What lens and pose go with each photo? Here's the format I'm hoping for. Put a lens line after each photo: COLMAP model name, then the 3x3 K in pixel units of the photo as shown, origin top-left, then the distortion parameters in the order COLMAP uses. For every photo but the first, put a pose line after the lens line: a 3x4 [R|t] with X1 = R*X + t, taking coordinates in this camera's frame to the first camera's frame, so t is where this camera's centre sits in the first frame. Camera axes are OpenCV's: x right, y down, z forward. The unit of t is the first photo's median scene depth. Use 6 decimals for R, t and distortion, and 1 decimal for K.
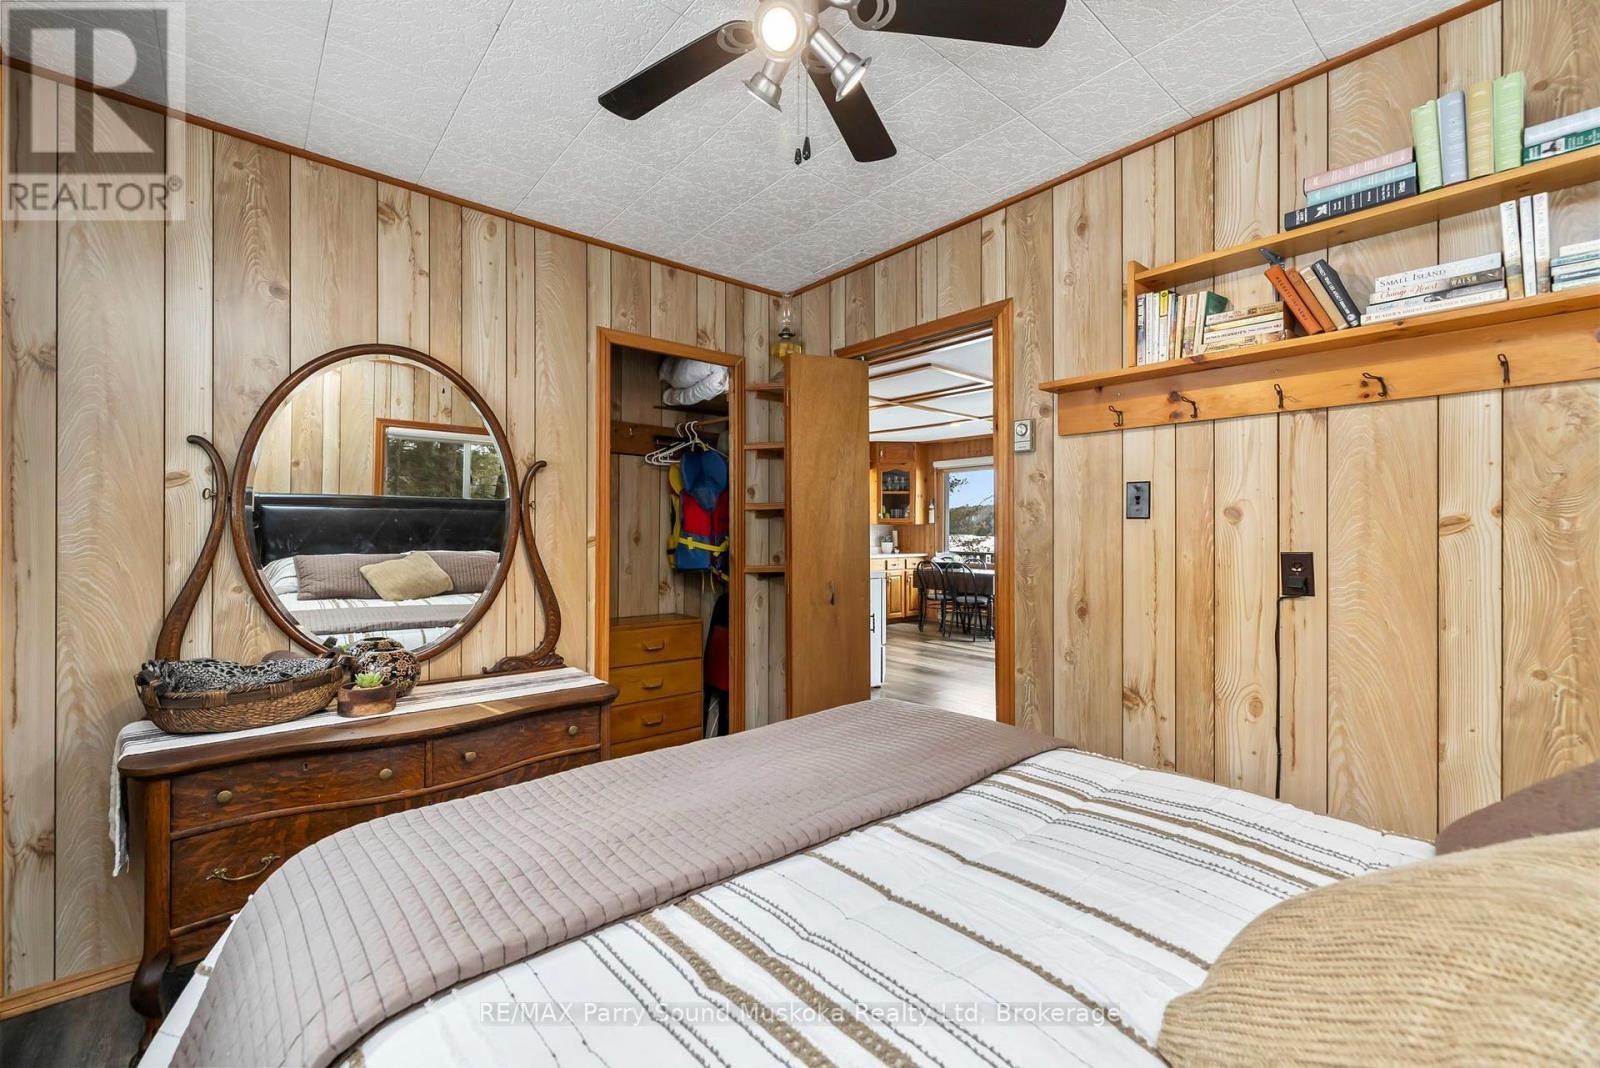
lens RADIAL K [[673.3, 0, 800.6], [0, 673.3, 543.7], [0, 0, 1]] dist [-0.000694, 0.000151]
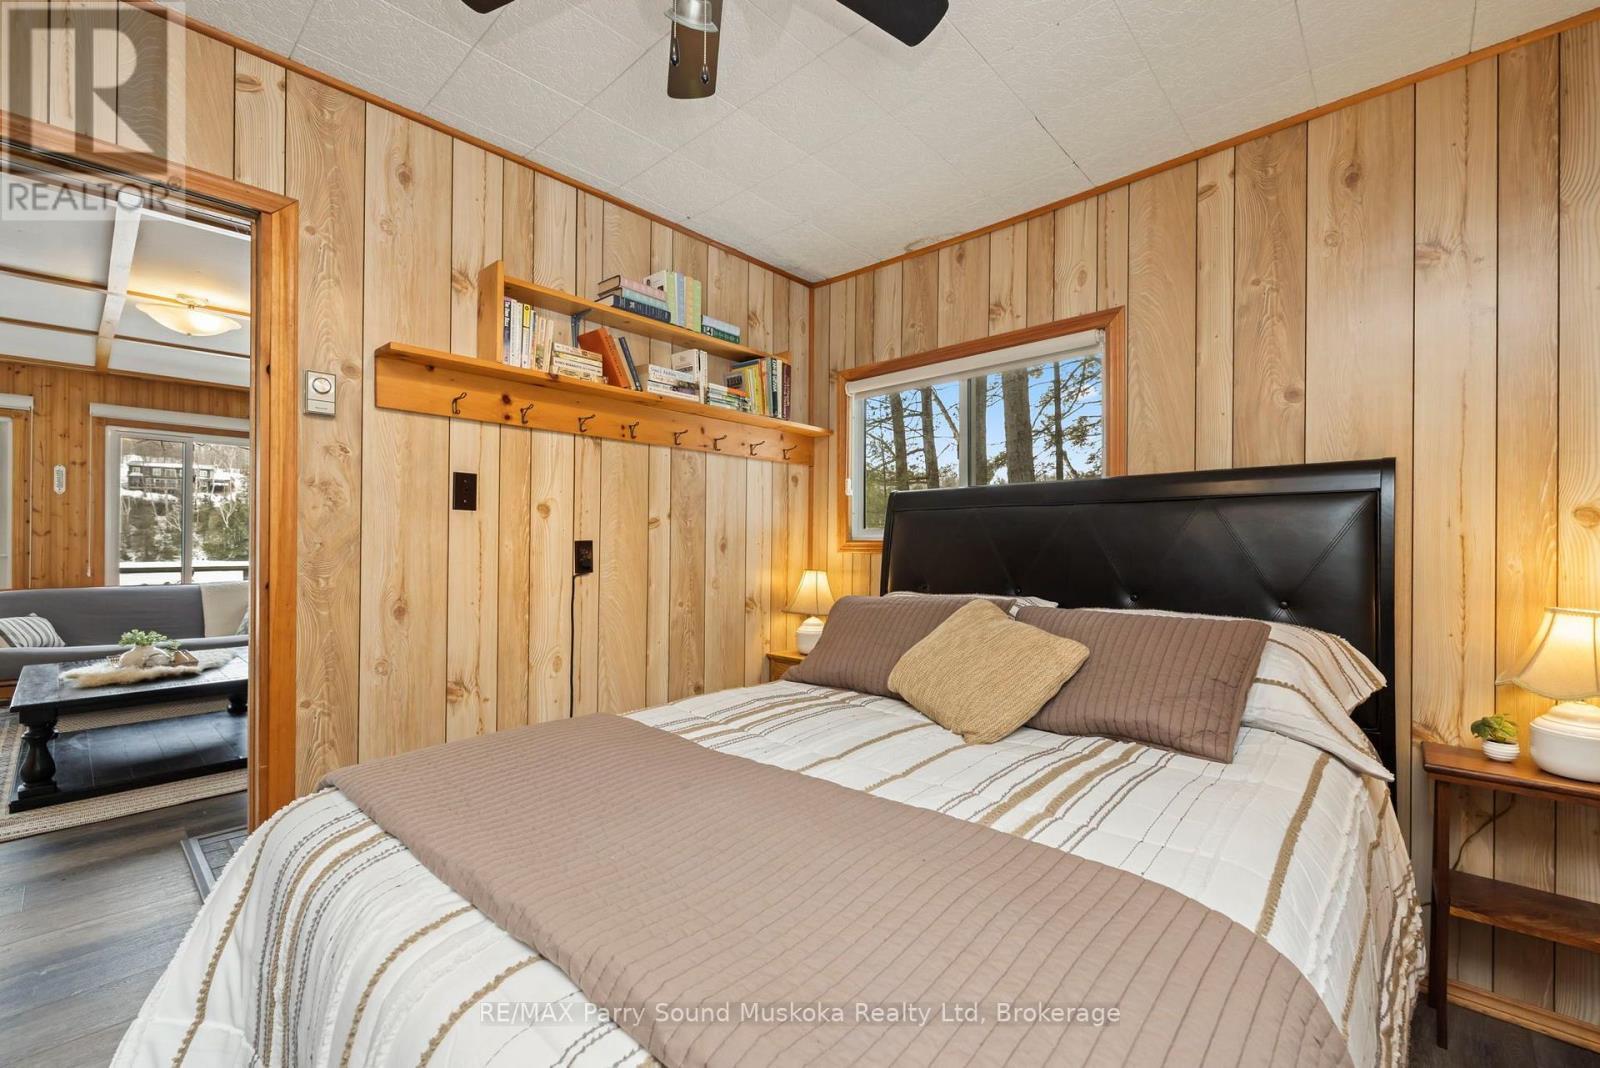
lens RADIAL K [[668.7, 0, 805.7], [0, 668.7, 555.2], [0, 0, 1]] dist [-0.000548, -0.000124]
pose [[-0.118700, -0.024070, 0.992638, -0.584746], [0.010977, 0.999613, 0.025552, 0.011519], [-0.992870, 0.013930, -0.118389, 0.651328]]
